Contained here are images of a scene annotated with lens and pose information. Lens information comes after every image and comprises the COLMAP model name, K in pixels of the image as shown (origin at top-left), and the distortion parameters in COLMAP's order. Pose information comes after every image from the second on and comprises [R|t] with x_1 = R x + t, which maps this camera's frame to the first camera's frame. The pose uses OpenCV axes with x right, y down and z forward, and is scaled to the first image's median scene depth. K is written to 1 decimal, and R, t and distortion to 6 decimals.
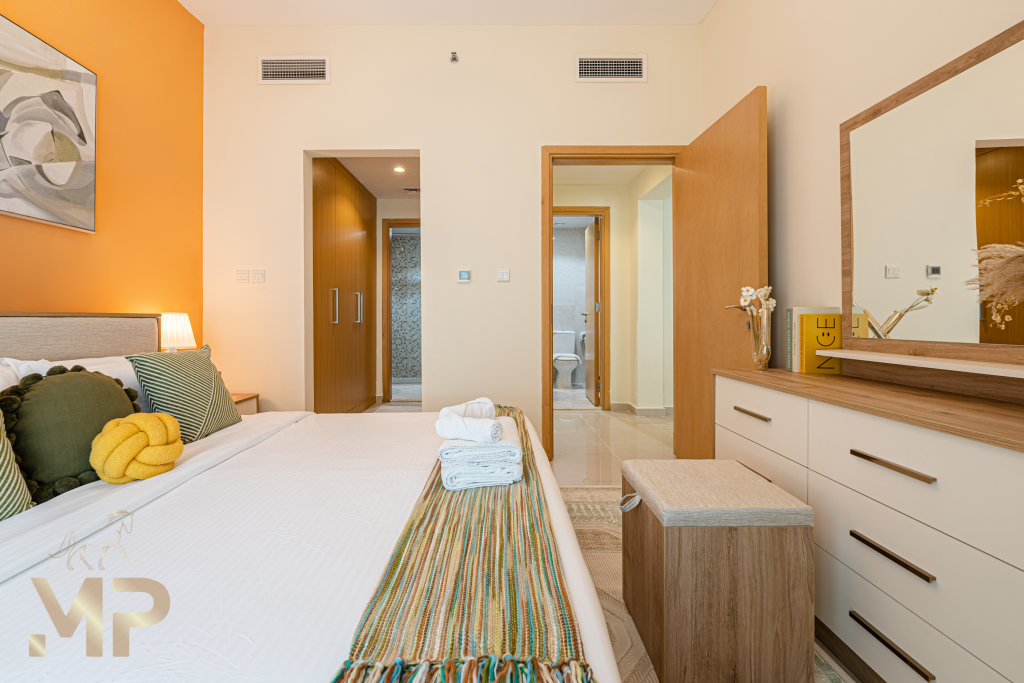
lens RADIAL K [[425.1, 0, 497.4], [0, 425.1, 319.0], [0, 0, 1]] dist [-0.001270, -0.000347]
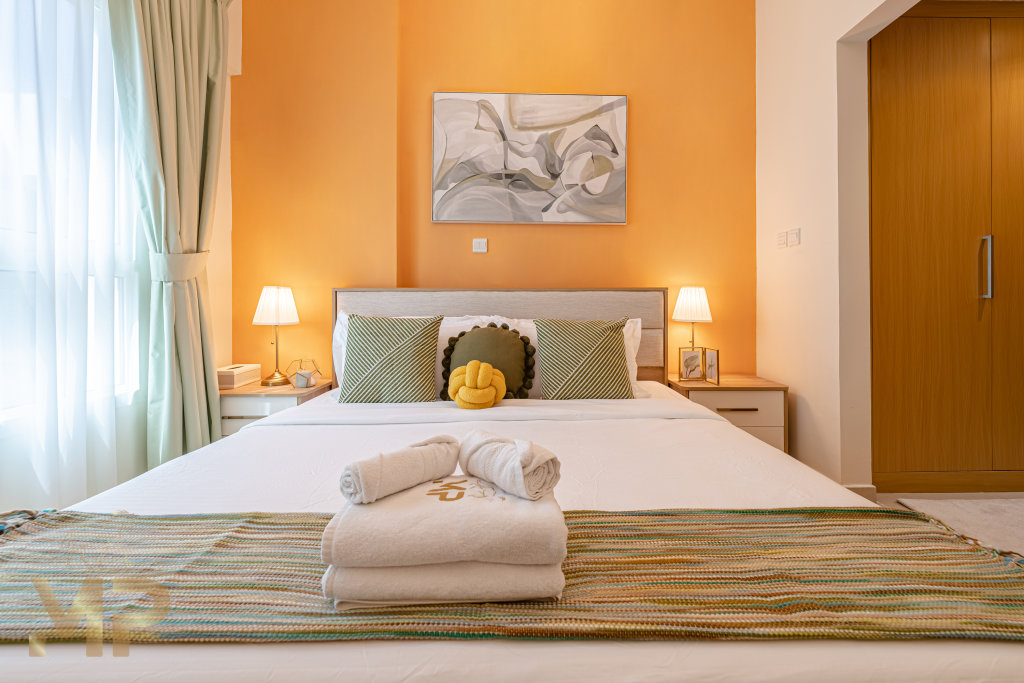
lens RADIAL K [[430.7, 0, 530.0], [0, 430.7, 301.2], [0, 0, 1]] dist [-0.000358, -0.000046]
pose [[0.012381, 0.004833, -0.999912, 0.353048], [0.002058, 0.999986, 0.004859, 0.019923], [0.999921, -0.002118, 0.012371, 0.793413]]
